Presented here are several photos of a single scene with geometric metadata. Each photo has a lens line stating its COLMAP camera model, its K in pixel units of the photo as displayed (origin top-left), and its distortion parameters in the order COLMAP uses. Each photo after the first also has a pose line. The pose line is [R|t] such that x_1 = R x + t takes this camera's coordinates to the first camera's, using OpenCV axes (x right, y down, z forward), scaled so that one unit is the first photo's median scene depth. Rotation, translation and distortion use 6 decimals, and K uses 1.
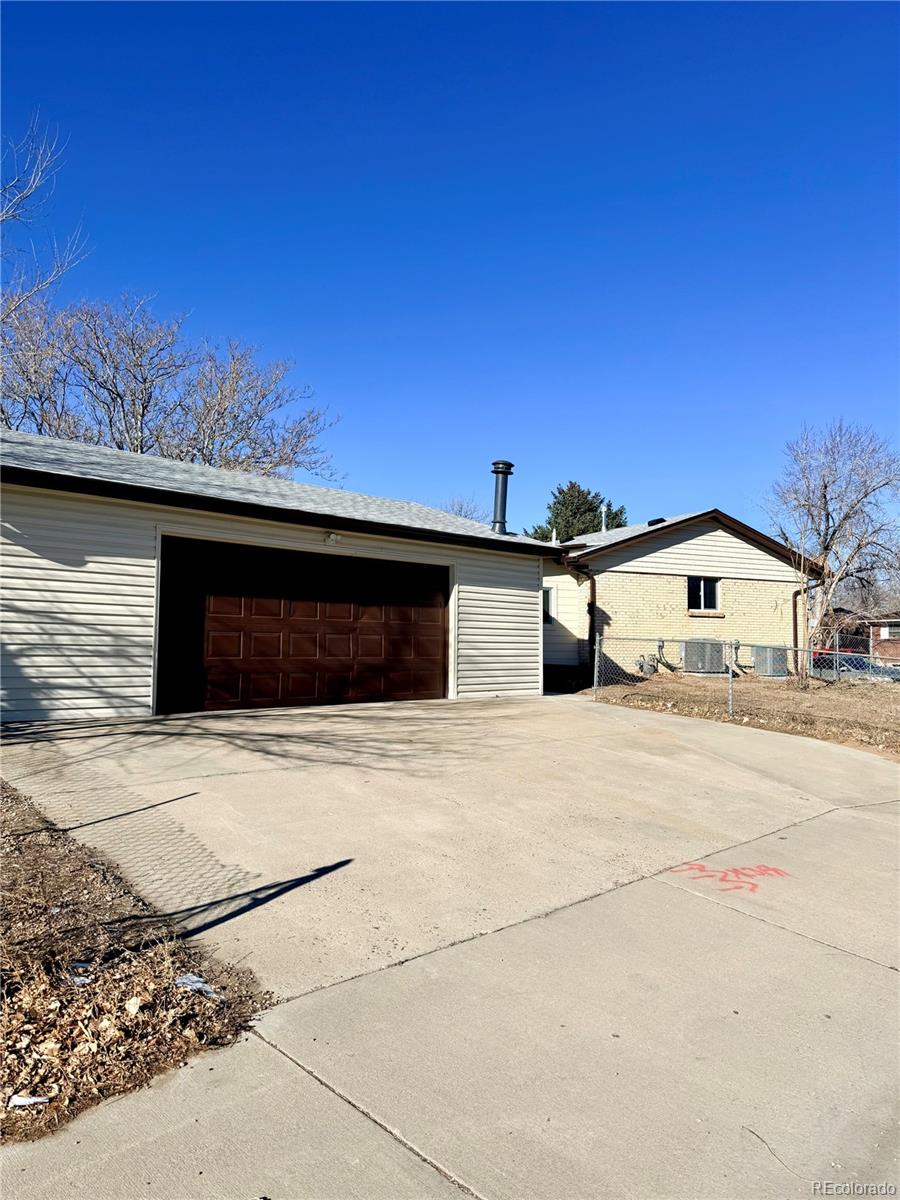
lens RADIAL K [[844.5, 0, 449.7], [0, 844.5, 599.8], [0, 0, 1]] dist [0.000735, -0.000986]
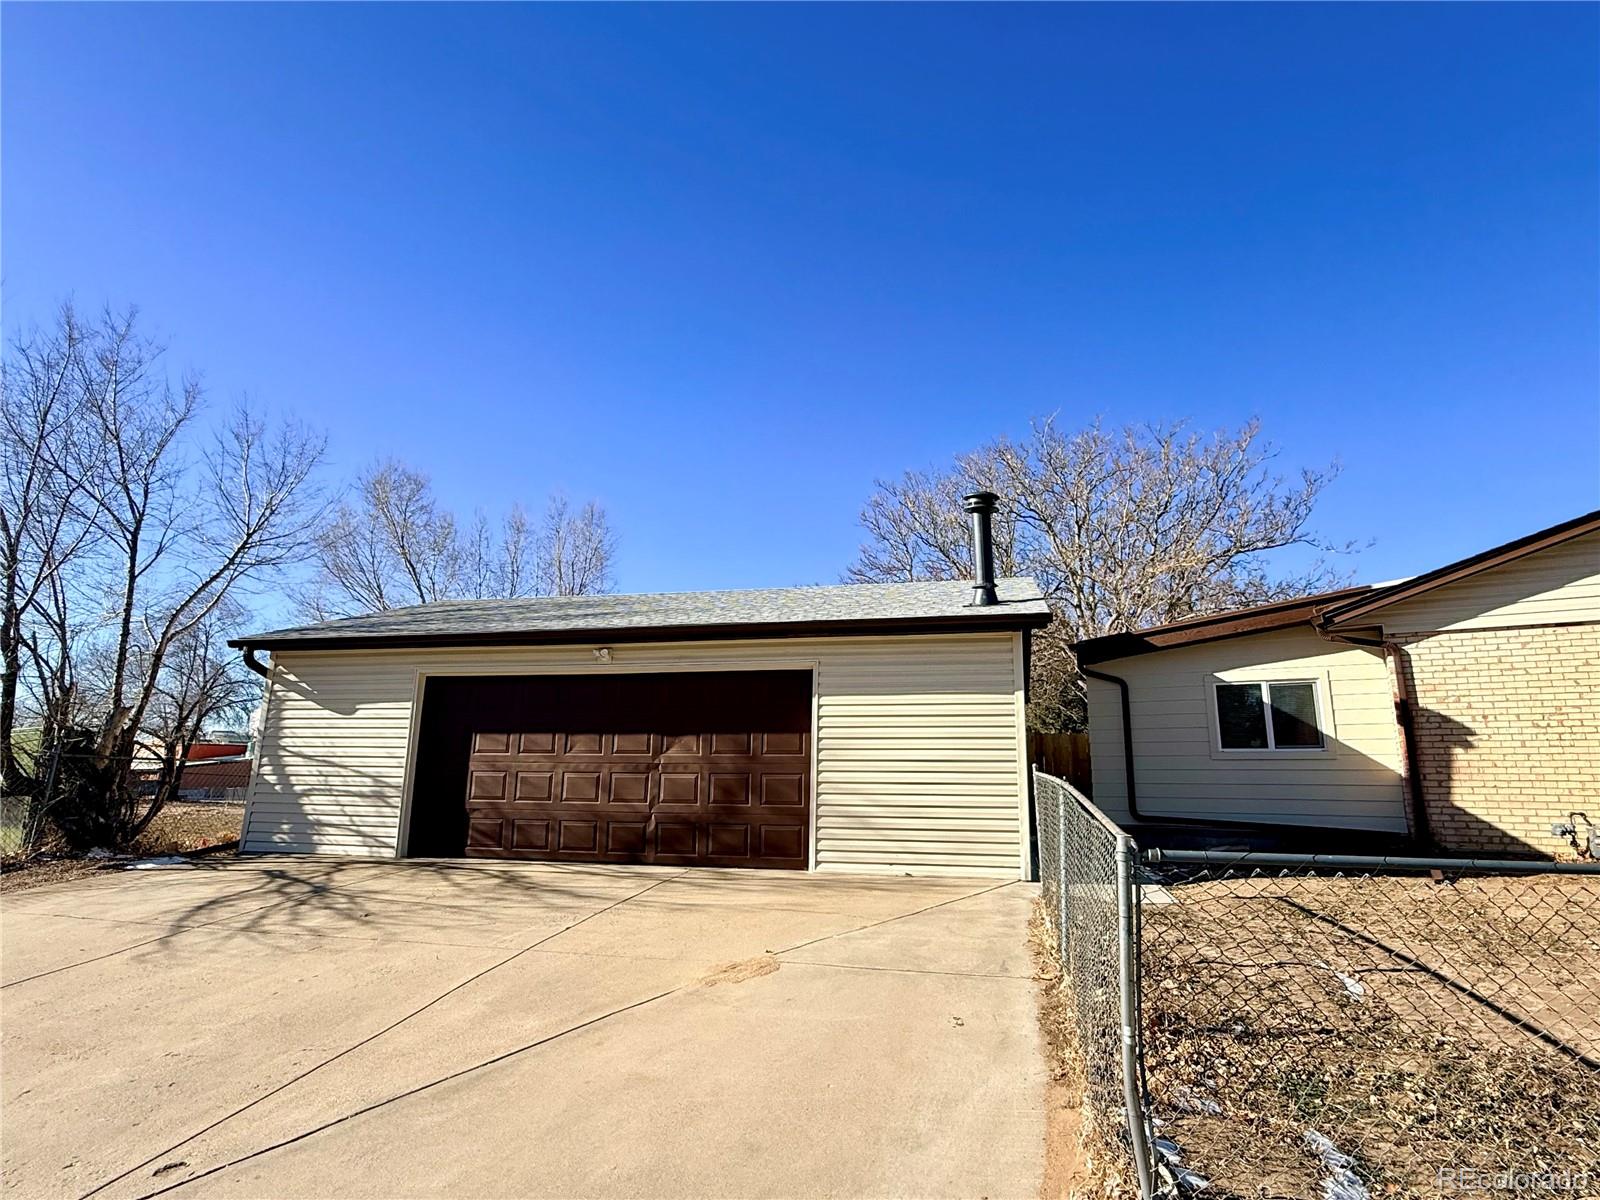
lens RADIAL K [[902.4, 0, 799.2], [0, 902.4, 600.5], [0, 0, 1]] dist [-0.014647, 0.000013]
pose [[0.513473, -0.182123, -0.838556, 0.708982], [0.040744, 0.981290, -0.188174, 0.048425], [0.857138, 0.062457, 0.511287, 0.709144]]
